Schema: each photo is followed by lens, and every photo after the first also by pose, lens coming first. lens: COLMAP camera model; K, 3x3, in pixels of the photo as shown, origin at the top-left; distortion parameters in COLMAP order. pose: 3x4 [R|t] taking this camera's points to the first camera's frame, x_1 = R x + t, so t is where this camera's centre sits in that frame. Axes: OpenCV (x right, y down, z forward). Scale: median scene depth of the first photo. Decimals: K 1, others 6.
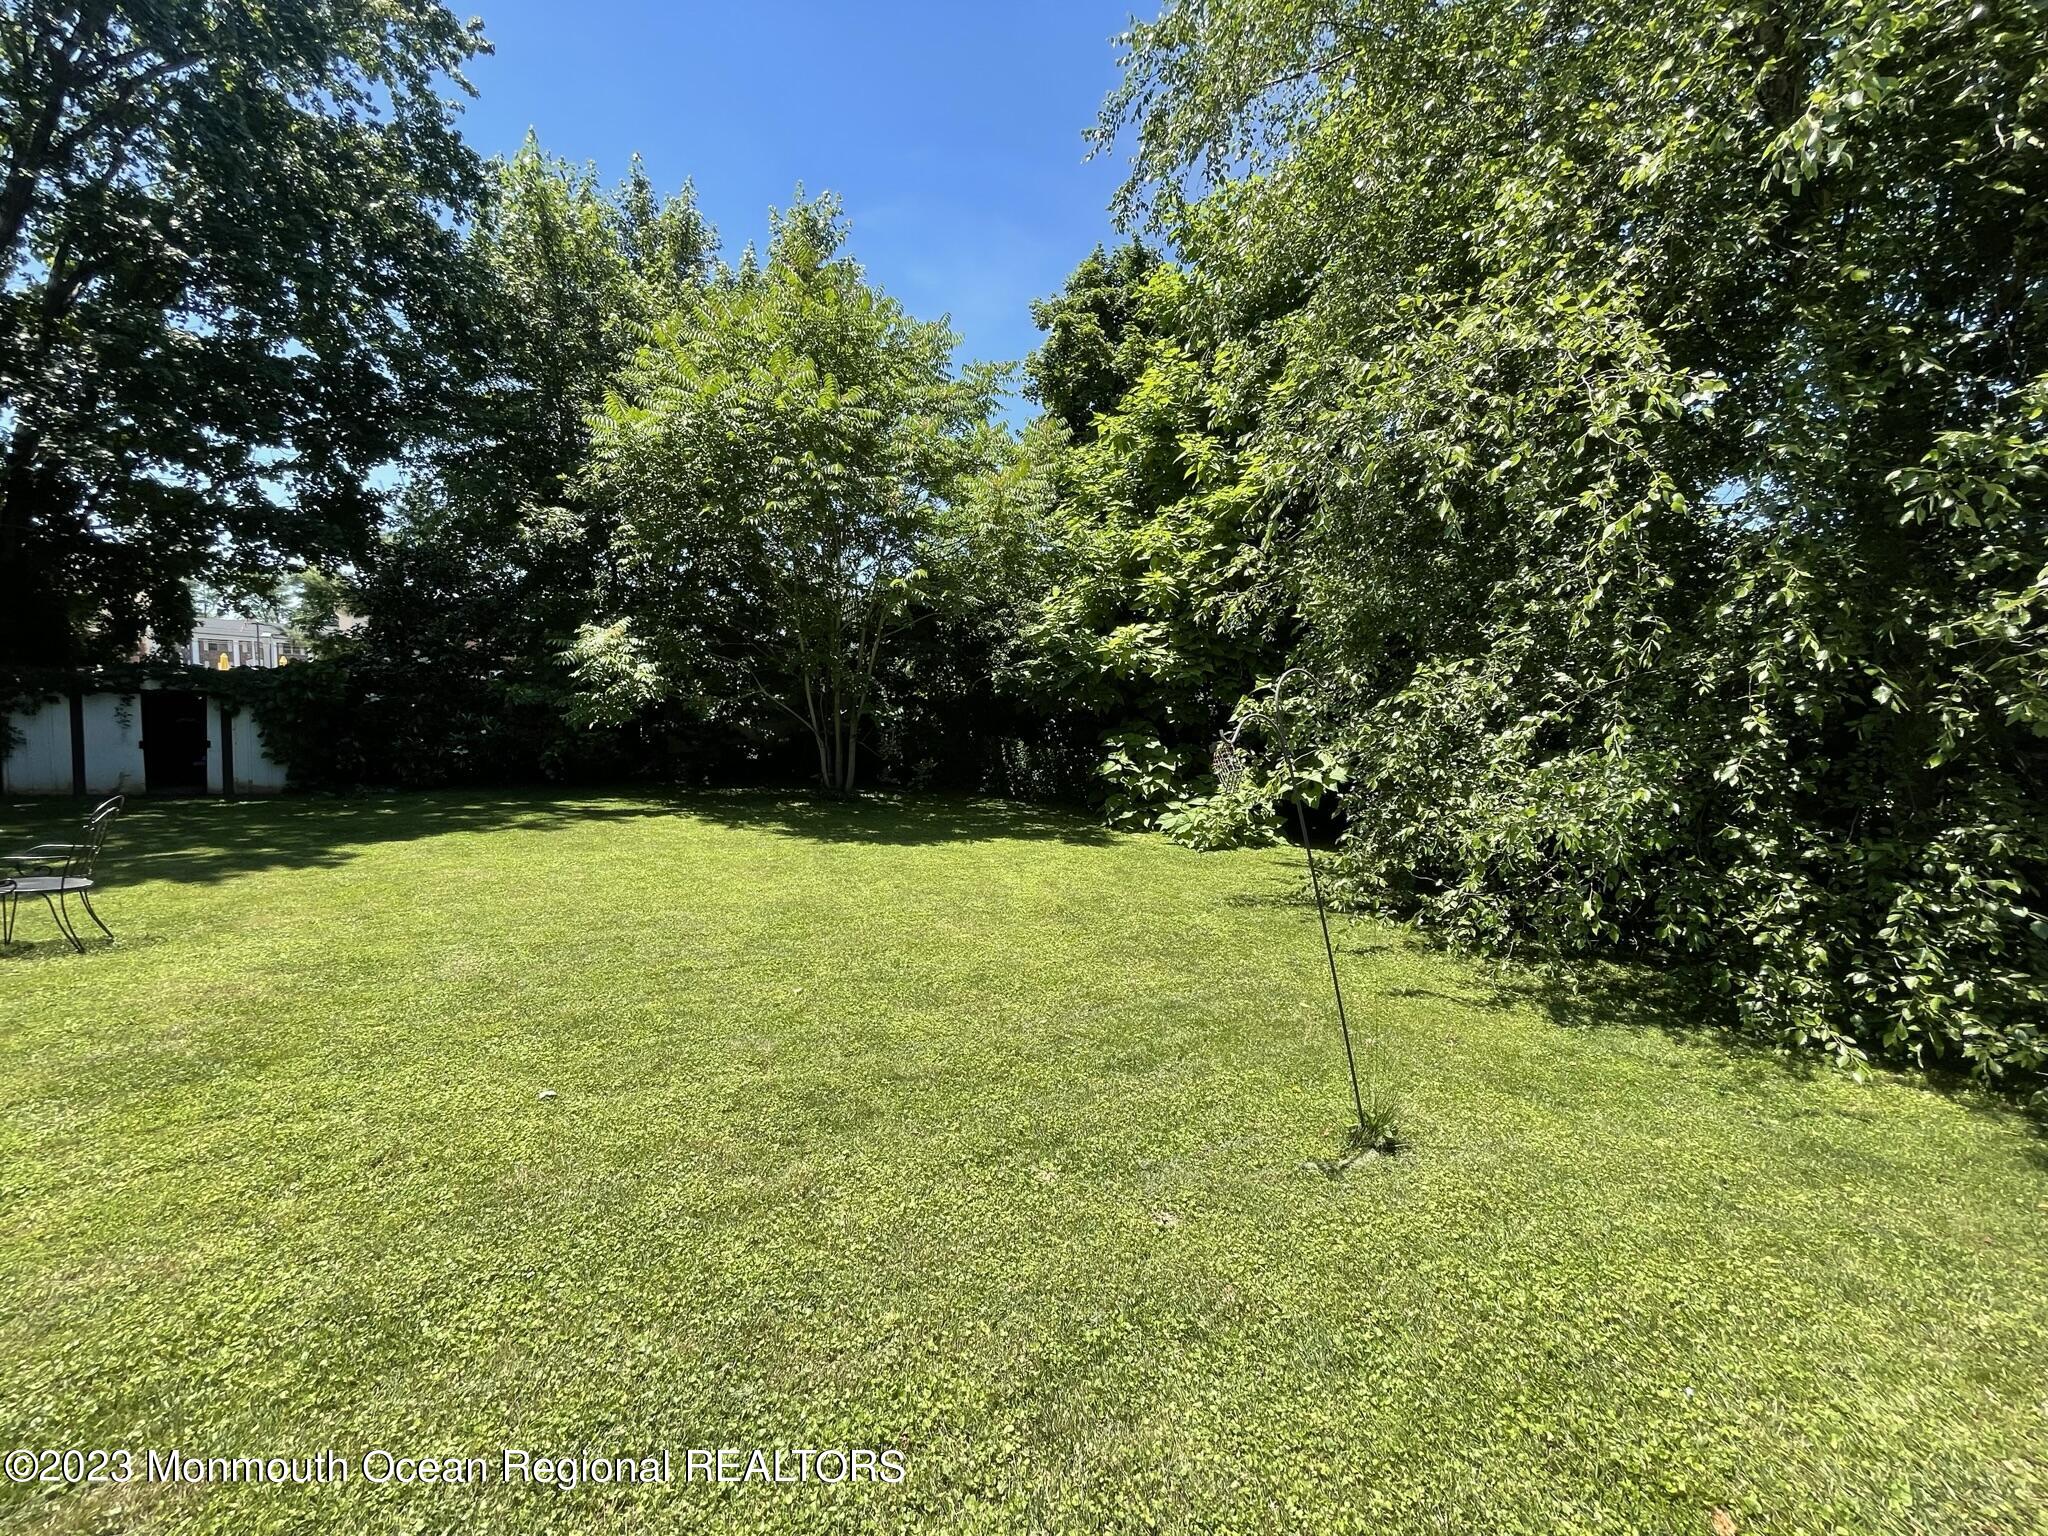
lens RADIAL K [[834.9, 0, 1019.7], [0, 834.9, 781.6], [0, 0, 1]] dist [-0.016796, 0.003998]
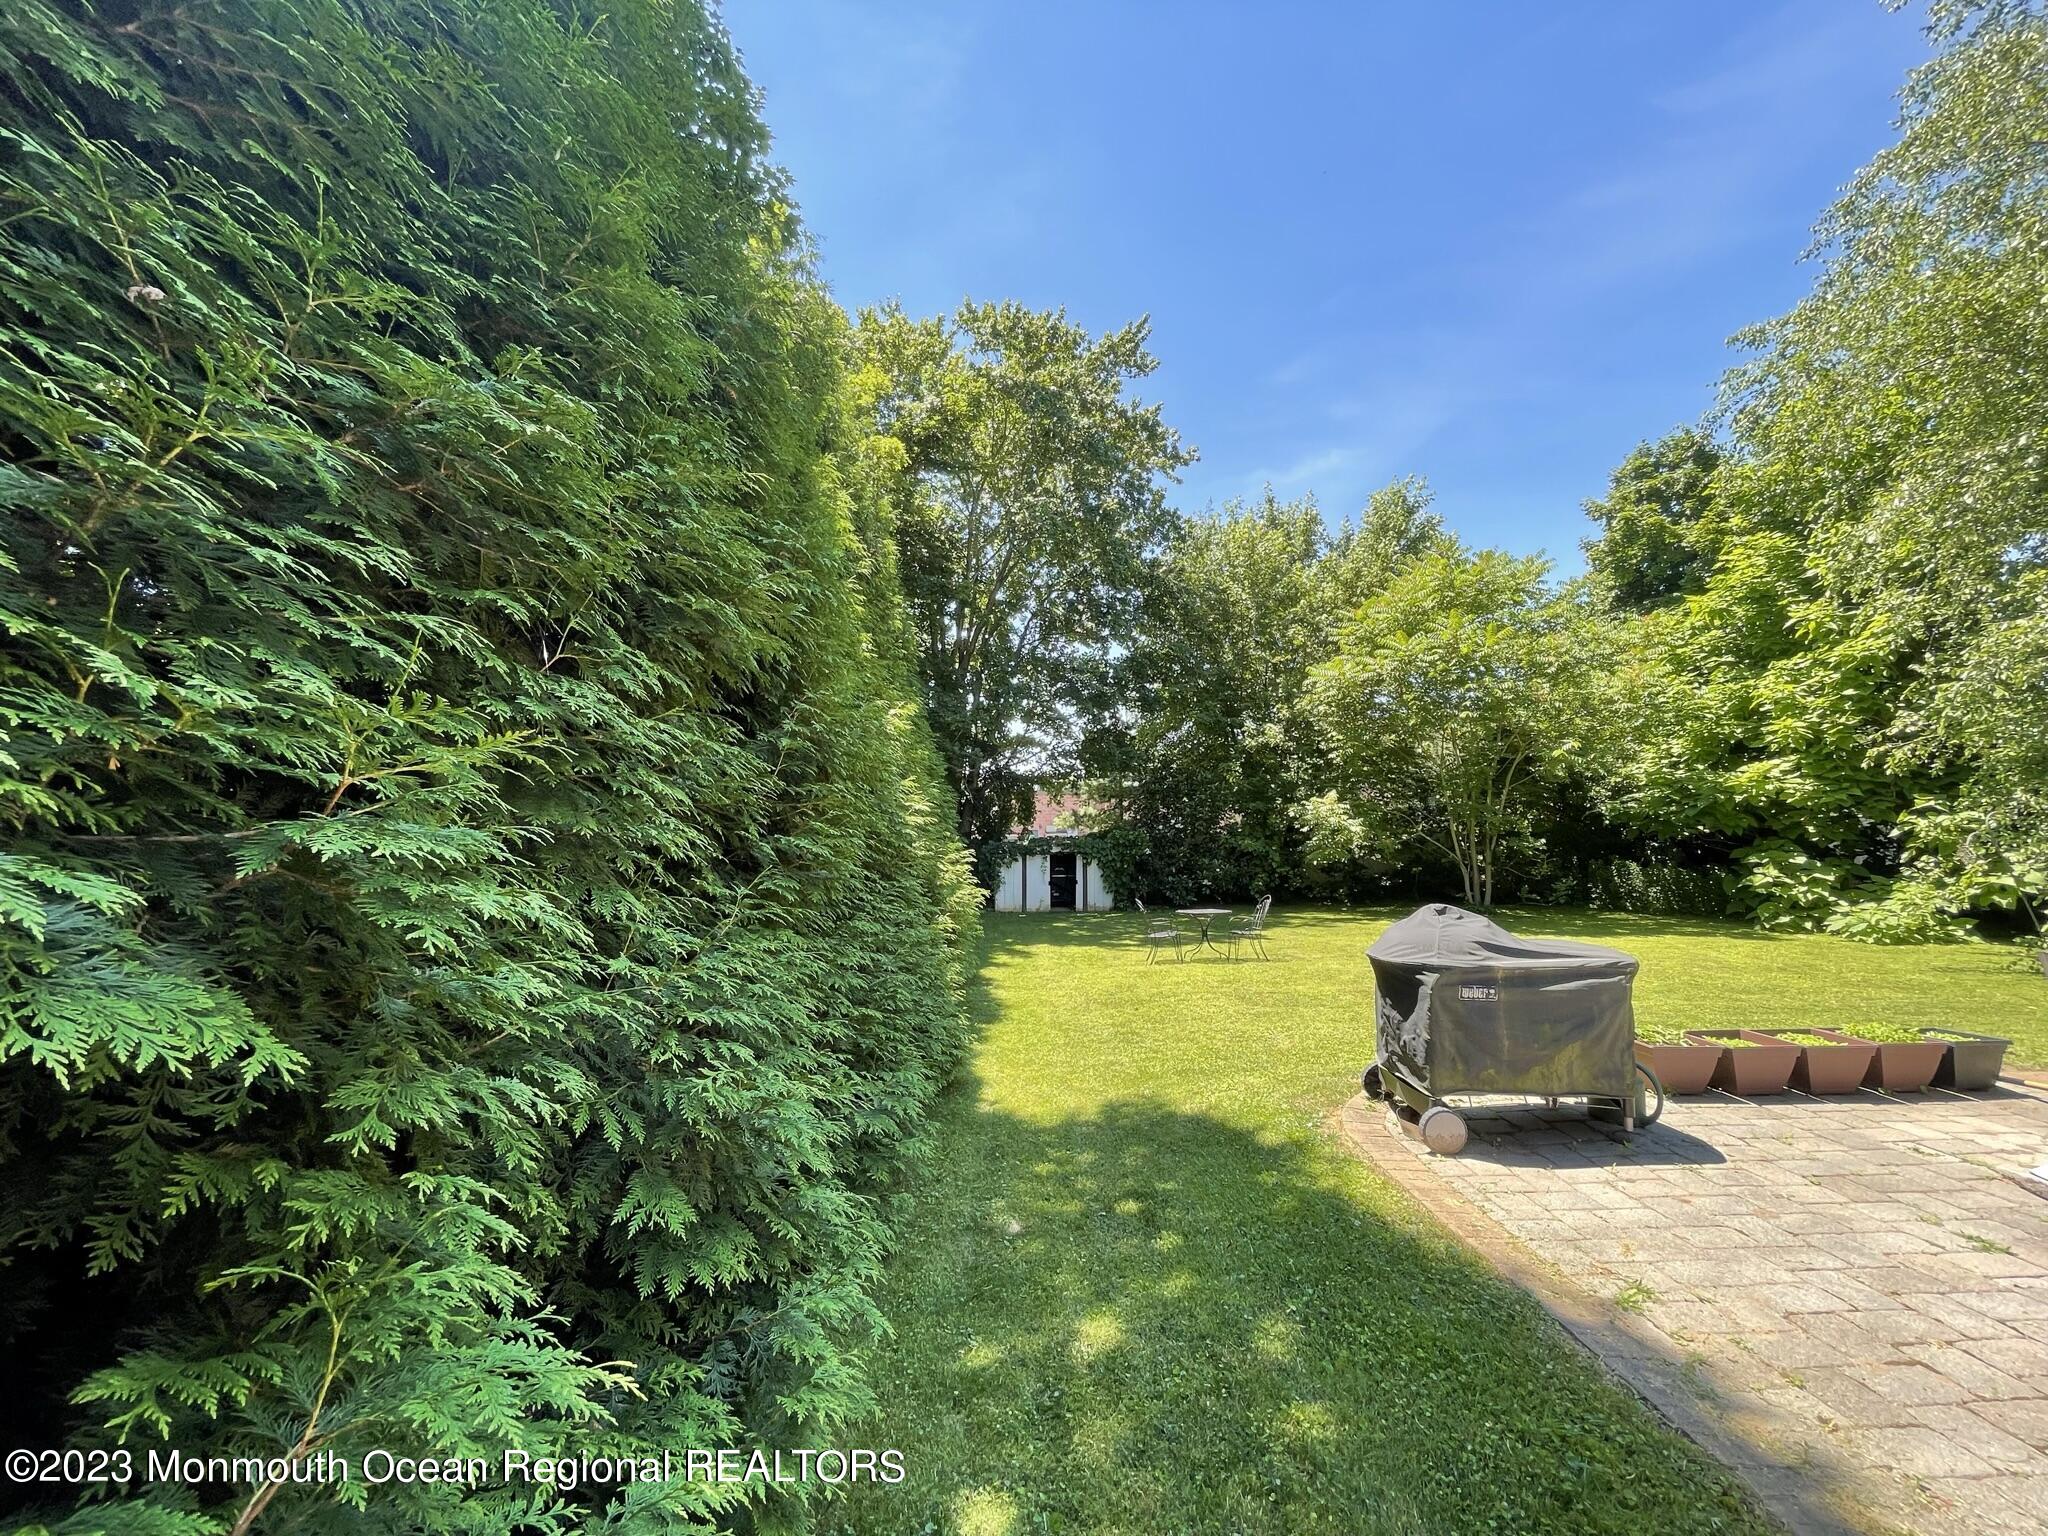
lens RADIAL K [[823.2, 0, 1020.8], [0, 823.2, 771.6], [0, 0, 1]] dist [0.003571, -0.003834]
pose [[0.868304, -0.094100, -0.487026, -0.223050], [0.006715, 0.983981, -0.178147, 0.033892], [0.495987, 0.151415, 0.855026, -0.569035]]
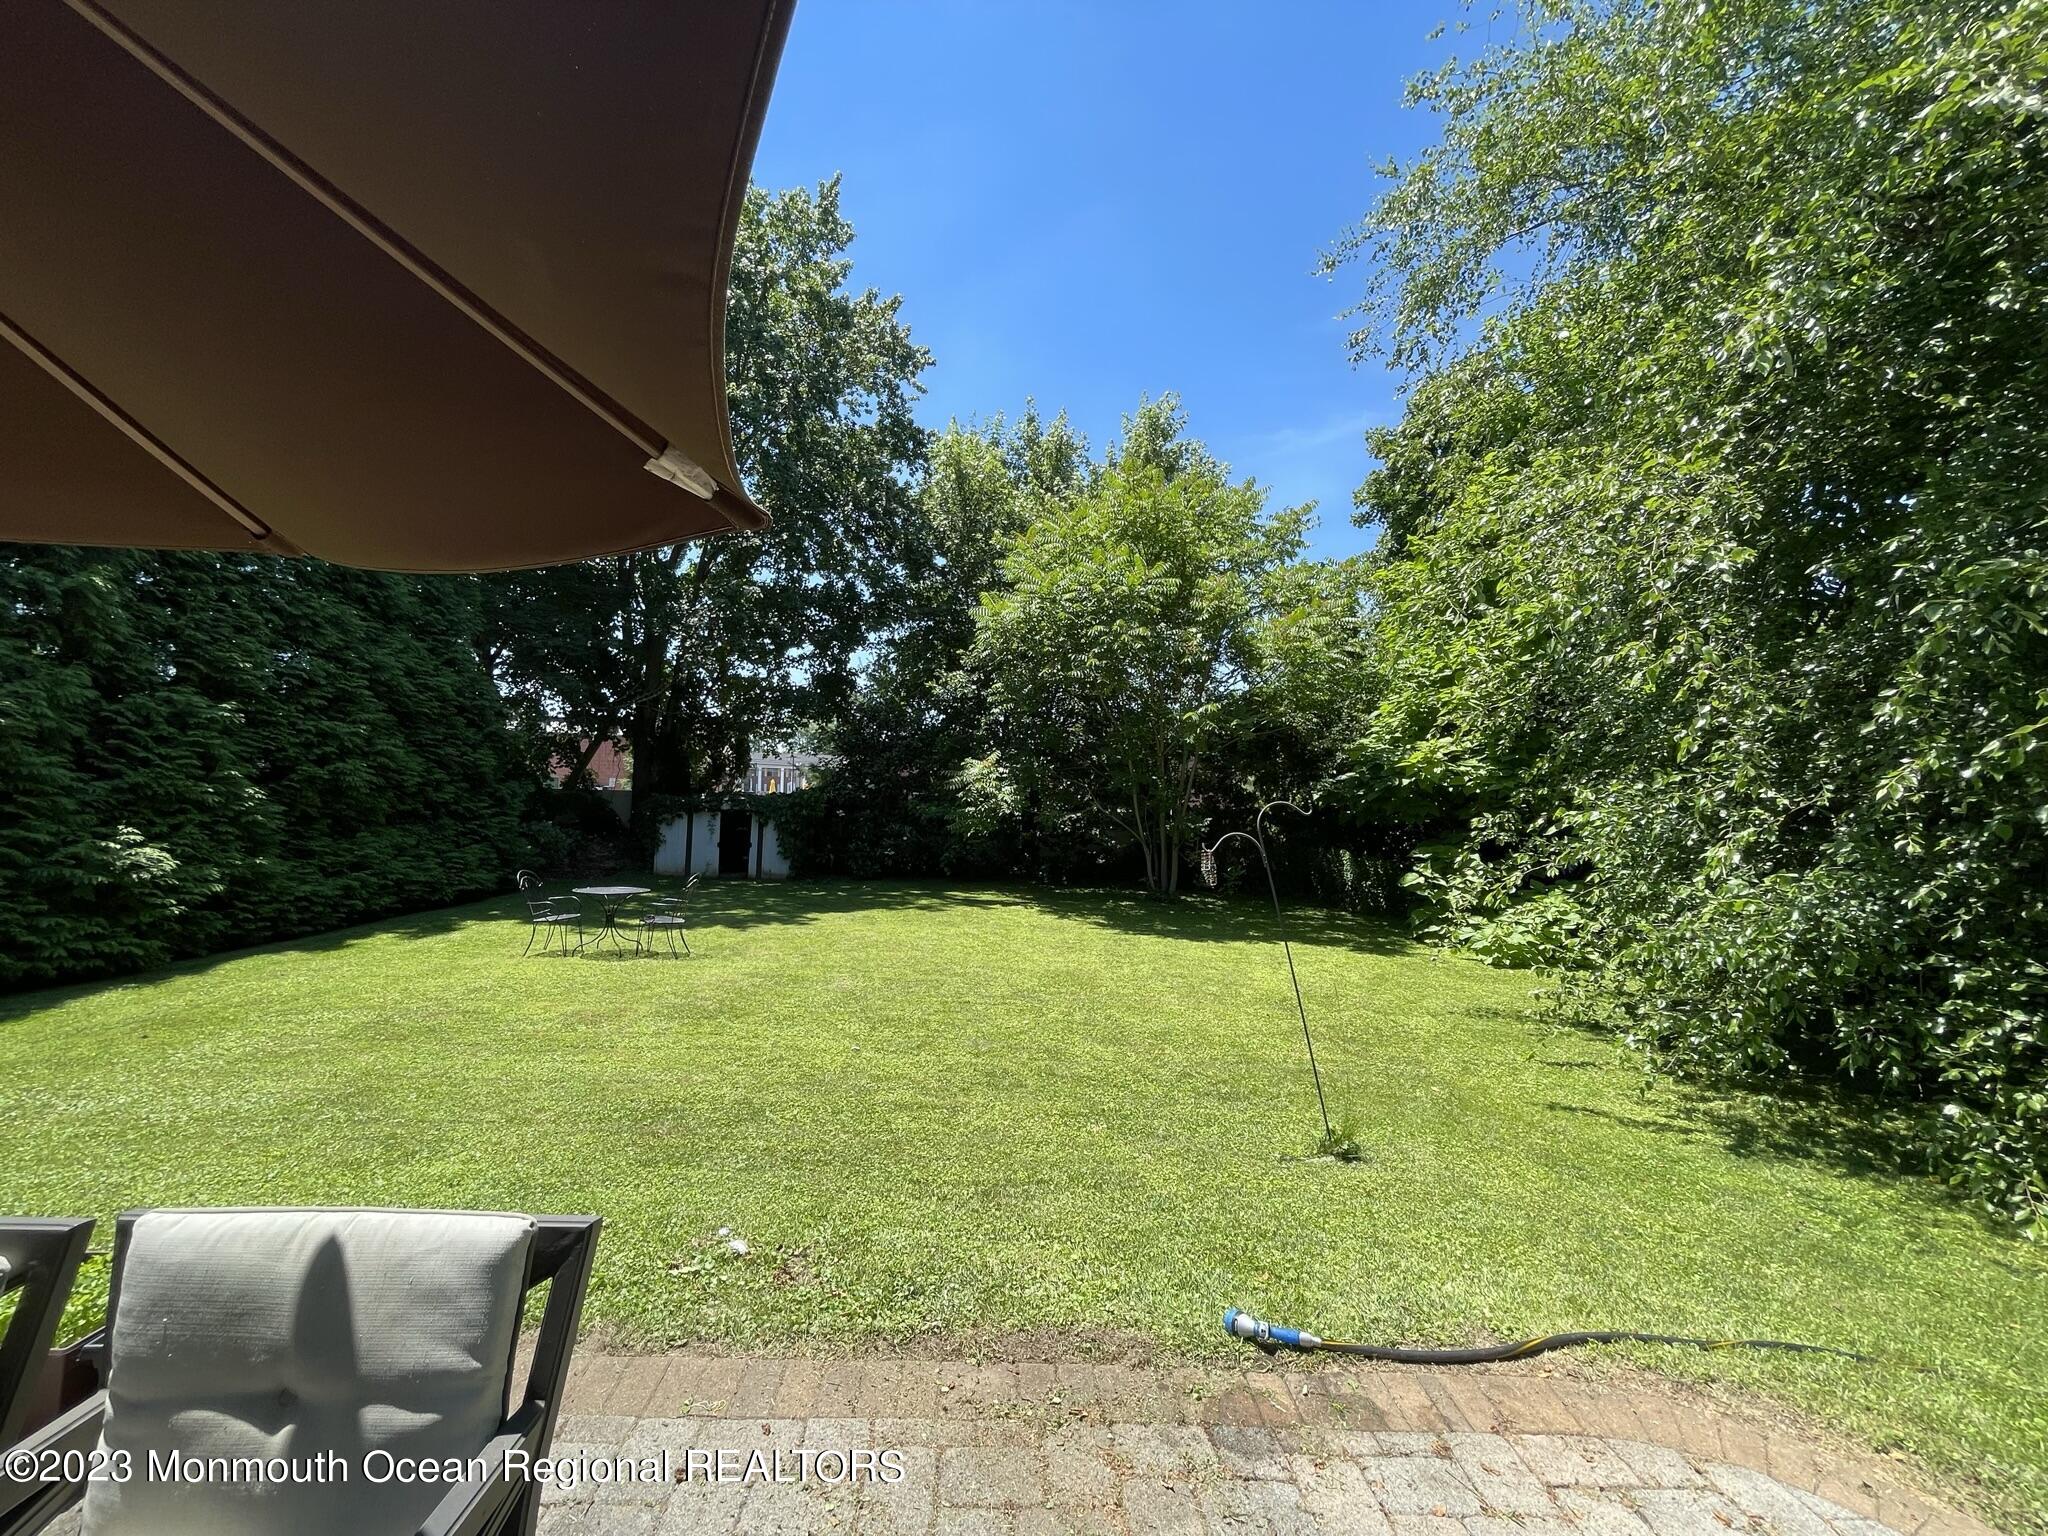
lens RADIAL K [[834.0, 0, 1009.8], [0, 834.0, 778.1], [0, 0, 1]] dist [0.002066, -0.000116]
pose [[0.882151, -0.024866, -0.470310, 0.154993], [-0.038008, 0.991589, -0.123718, 0.004759], [0.469431, 0.127013, 0.873786, -0.126997]]
